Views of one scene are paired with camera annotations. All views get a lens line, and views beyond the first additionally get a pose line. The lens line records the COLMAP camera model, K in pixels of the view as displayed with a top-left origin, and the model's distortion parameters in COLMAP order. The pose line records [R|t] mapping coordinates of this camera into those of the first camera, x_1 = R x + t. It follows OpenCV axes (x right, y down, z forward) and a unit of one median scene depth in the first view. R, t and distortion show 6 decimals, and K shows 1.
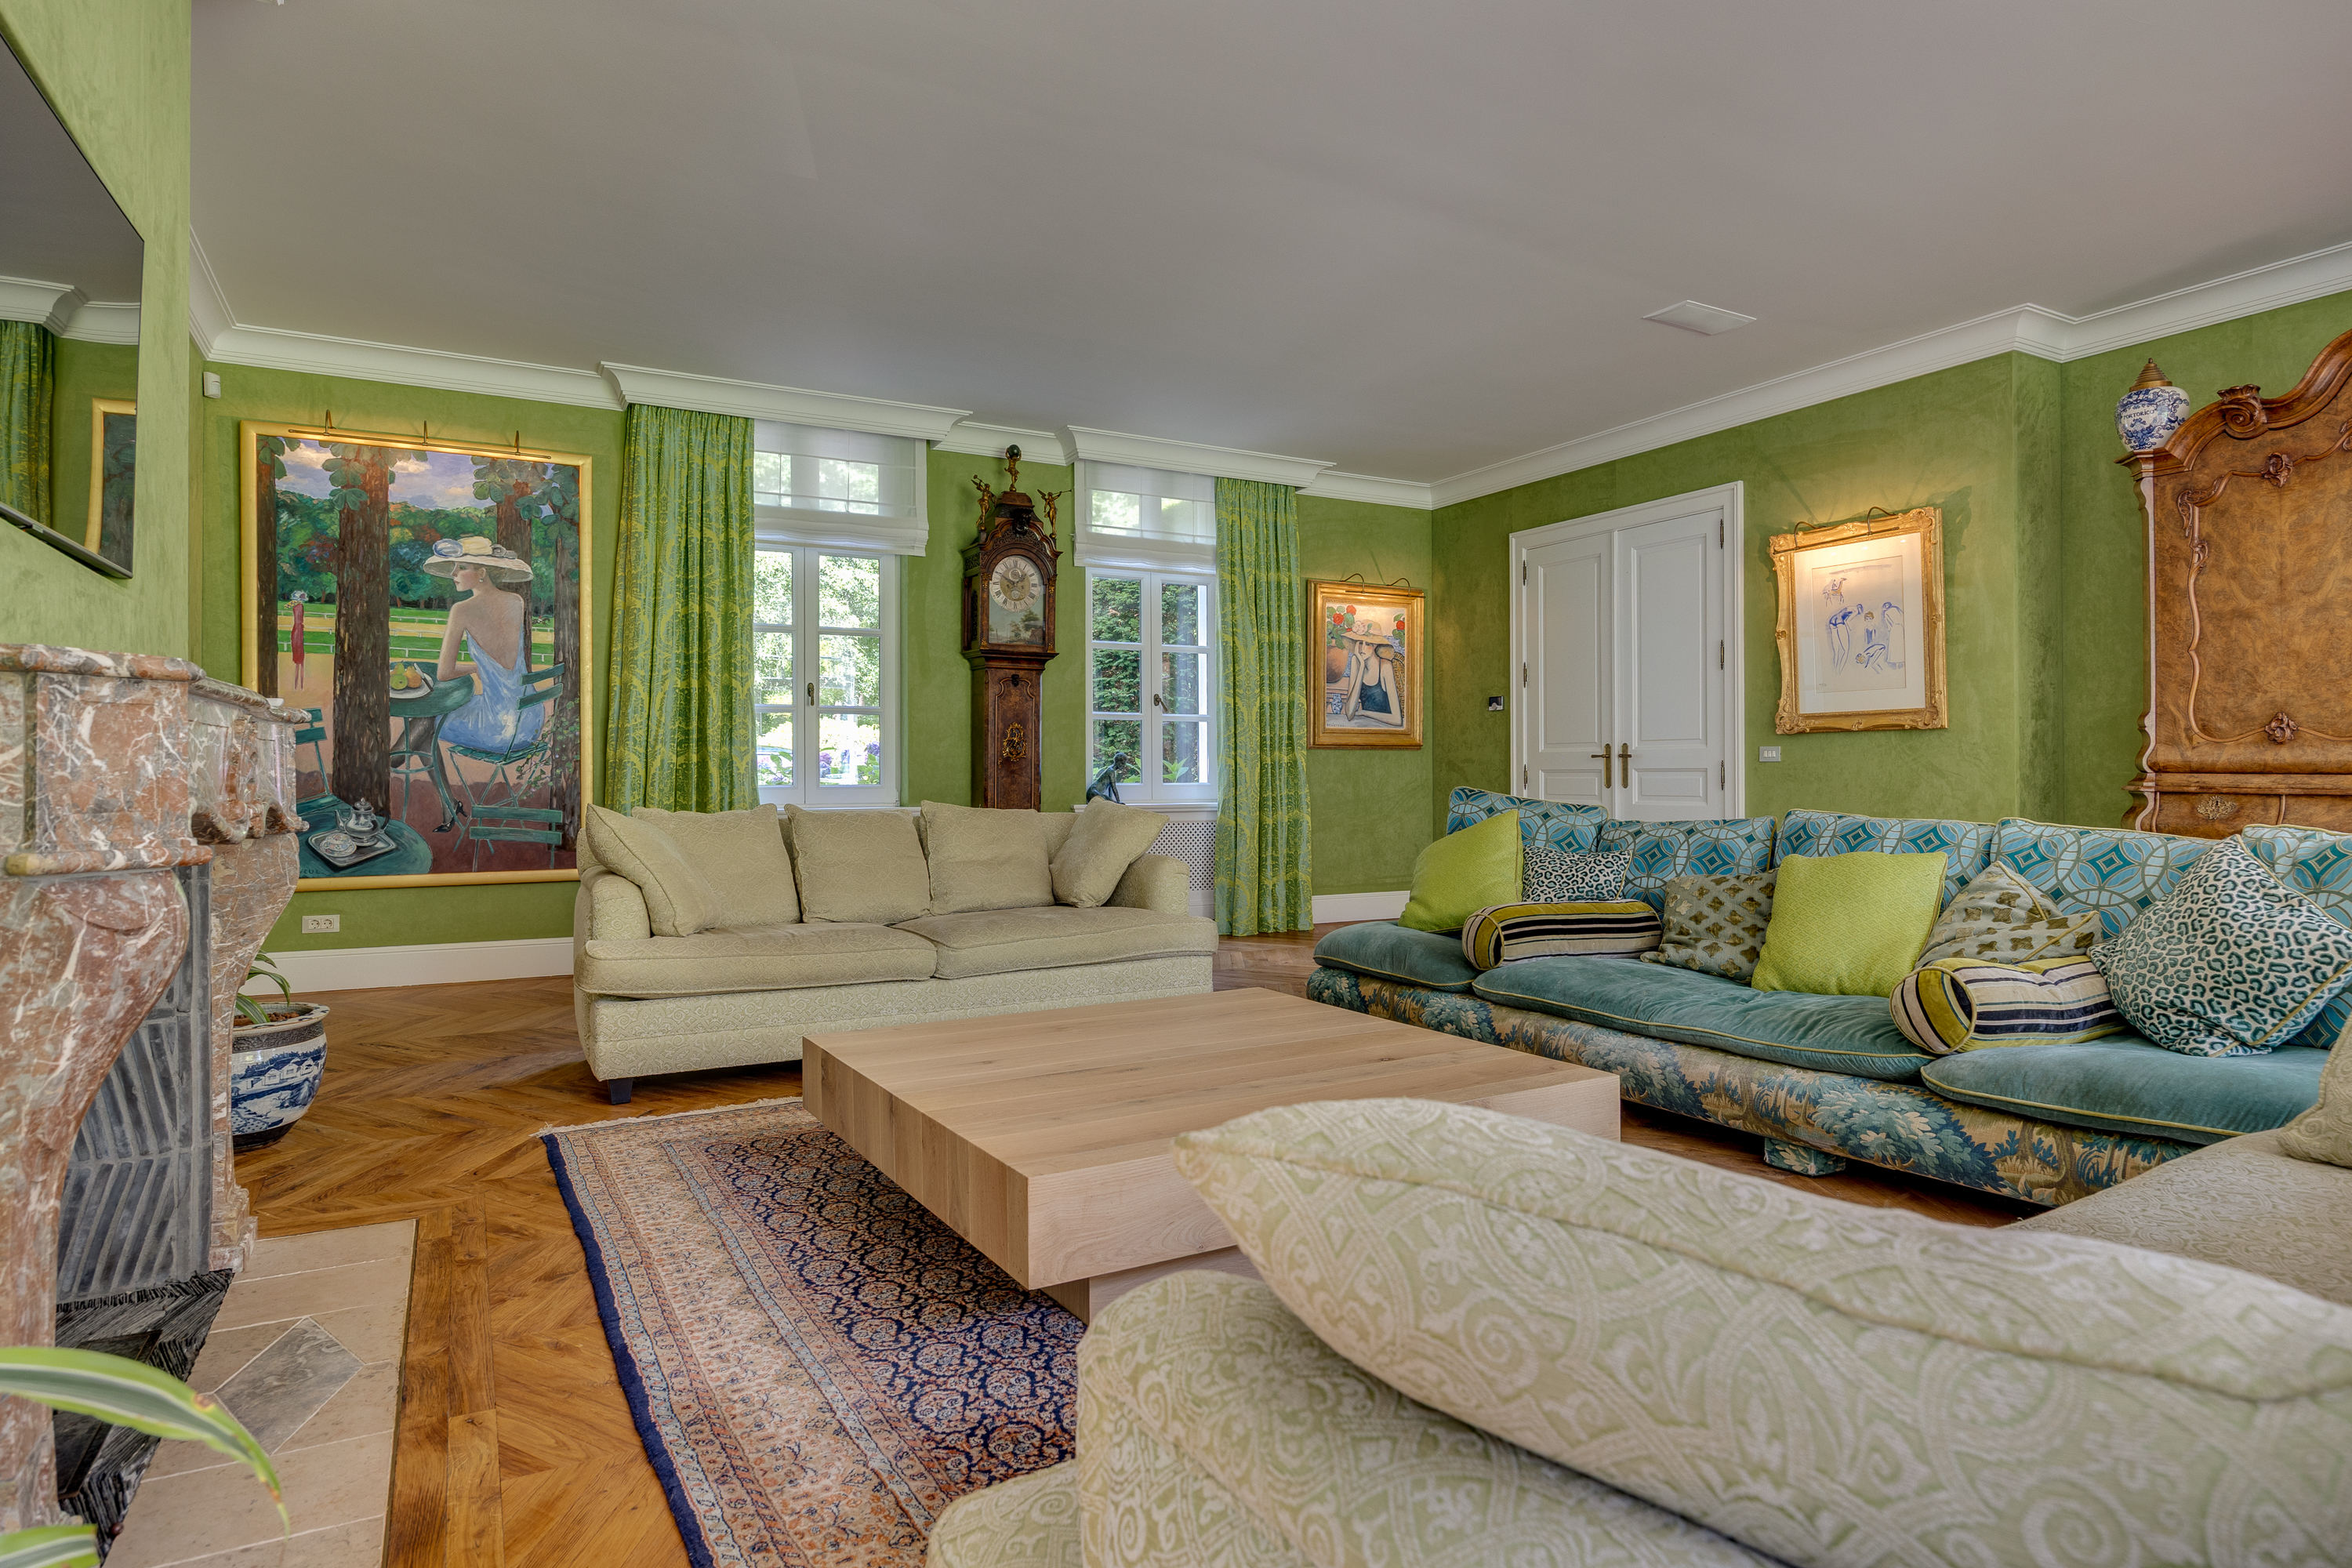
lens RADIAL K [[1259.2, 0, 1175.8], [0, 1259.2, 757.9], [0, 0, 1]] dist [-0.002085, -0.000741]
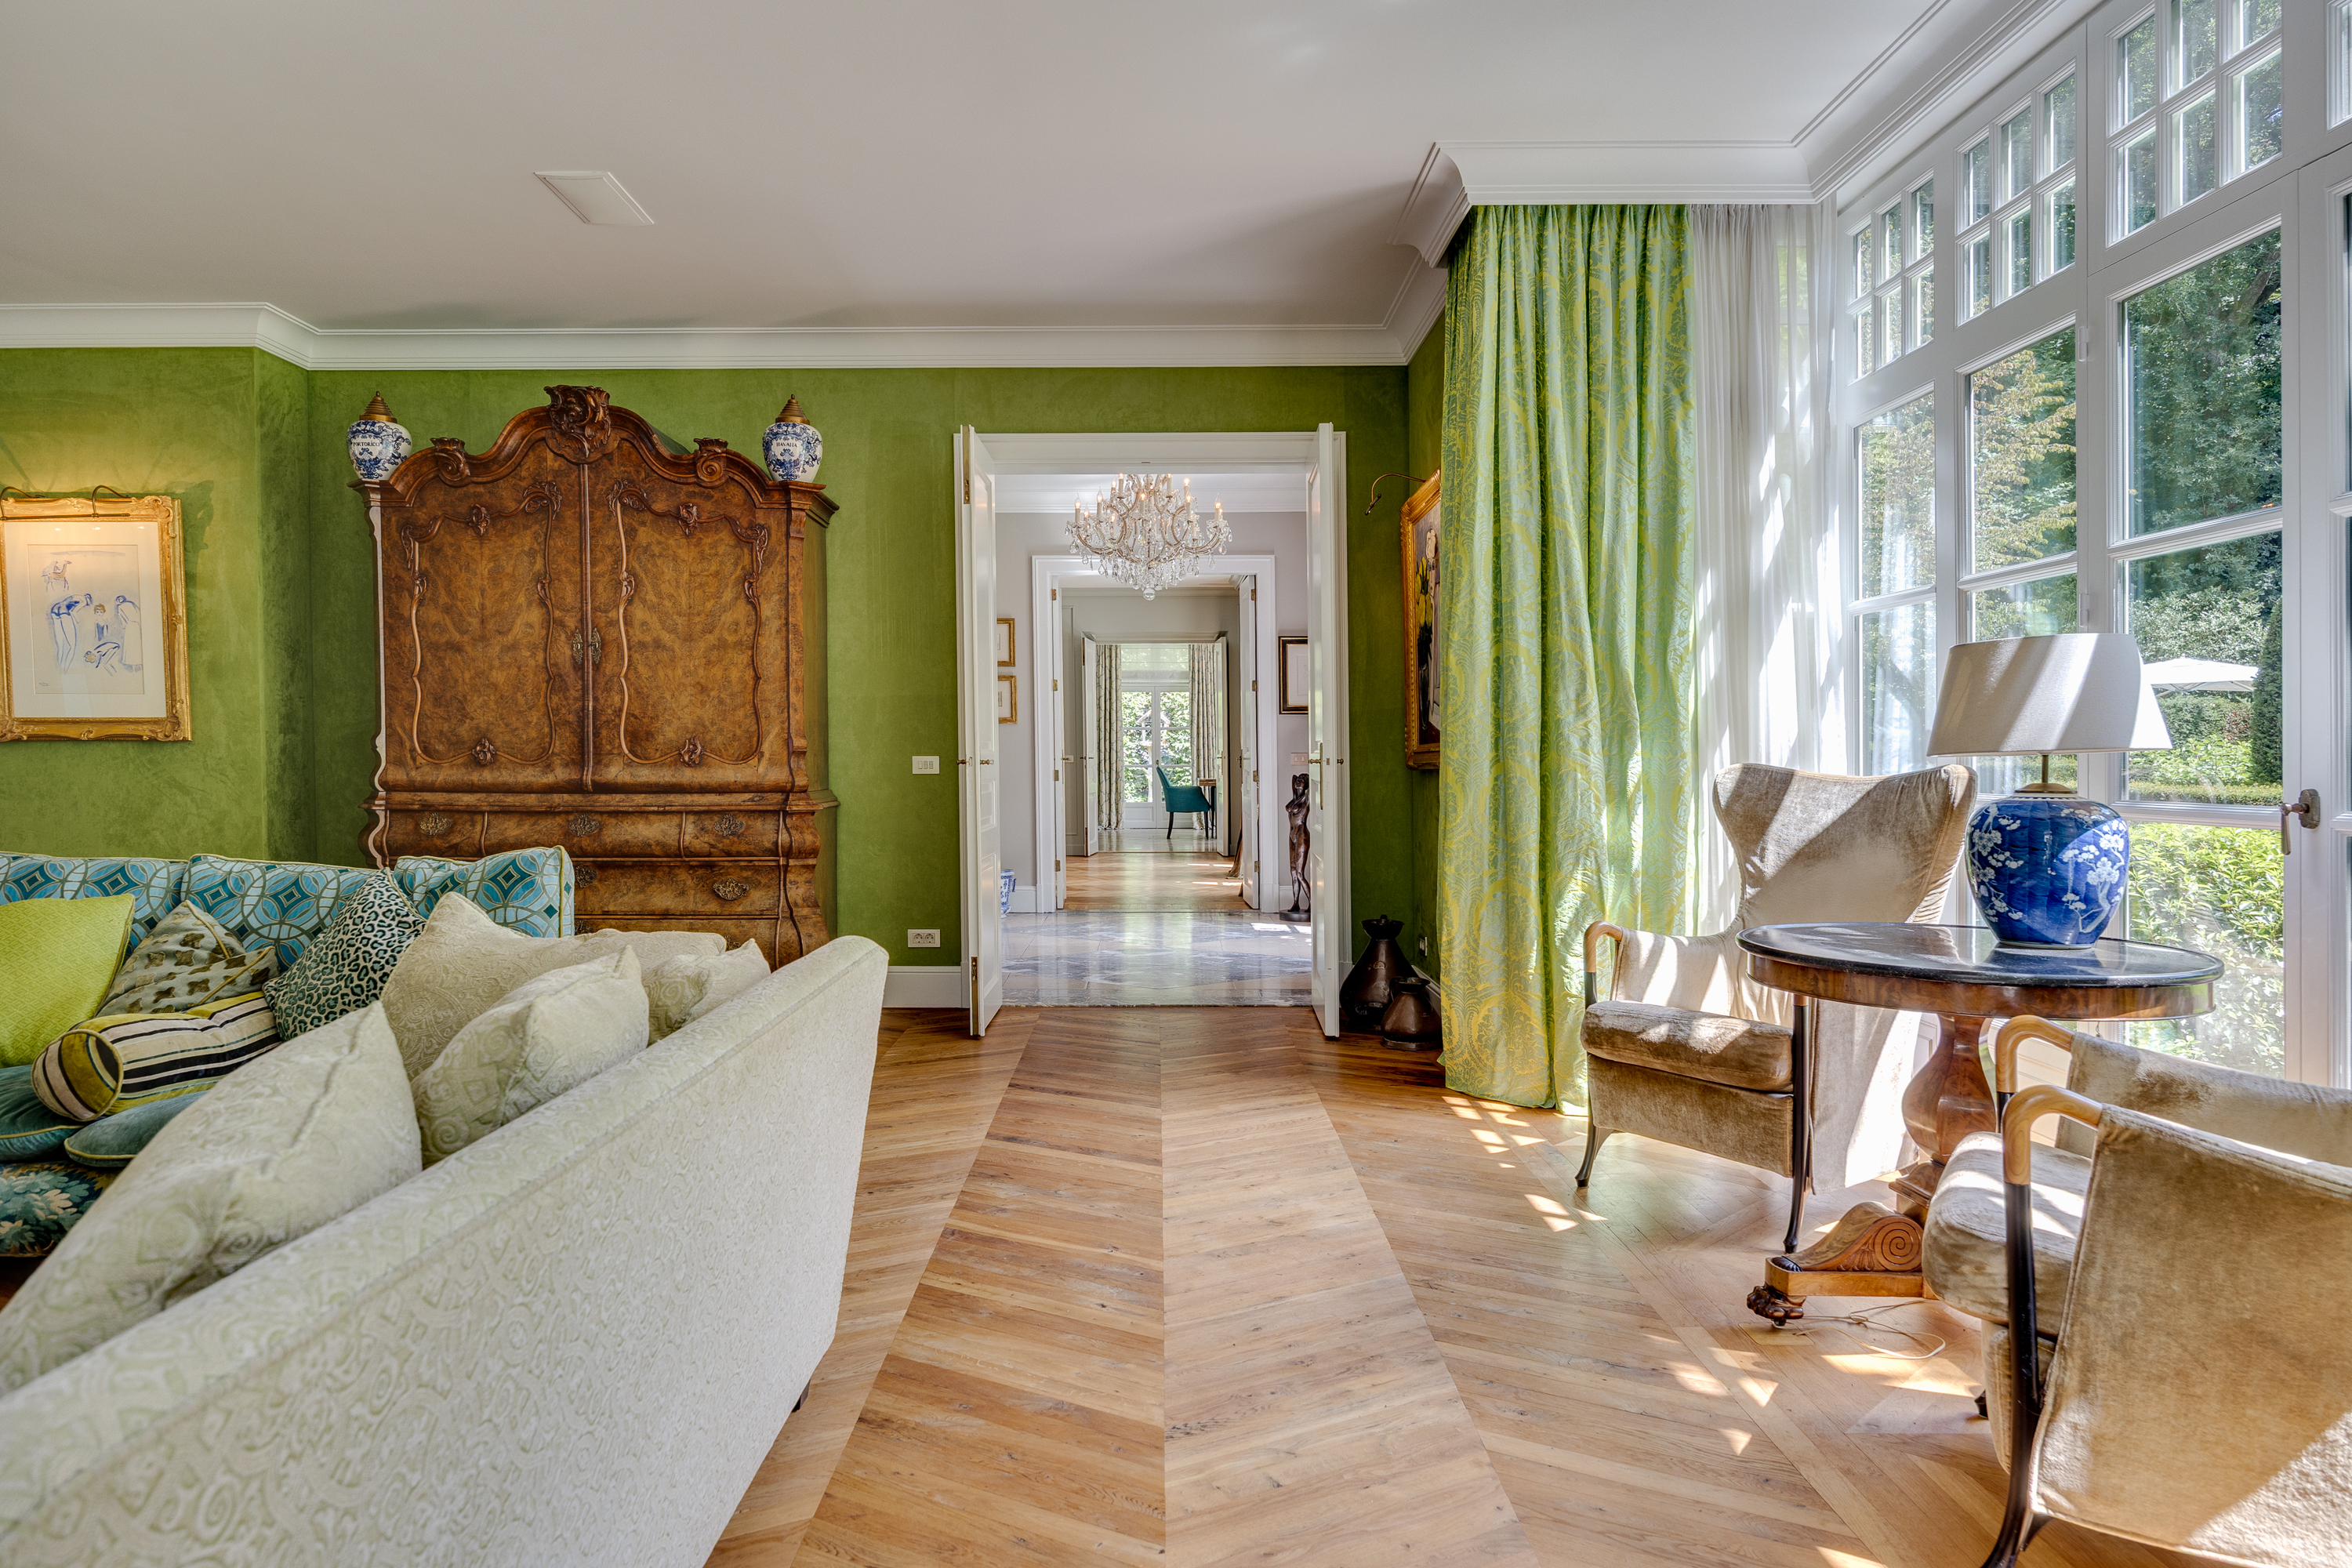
lens RADIAL K [[1506.0, 0, 1178.9], [0, 1506.0, 759.3], [0, 0, 1]] dist [-0.005067, -0.000810]
pose [[0.503766, -0.006919, 0.863812, 0.042311], [-0.020924, 0.999577, 0.020209, -0.057733], [-0.863587, -0.028255, 0.503408, -0.201951]]
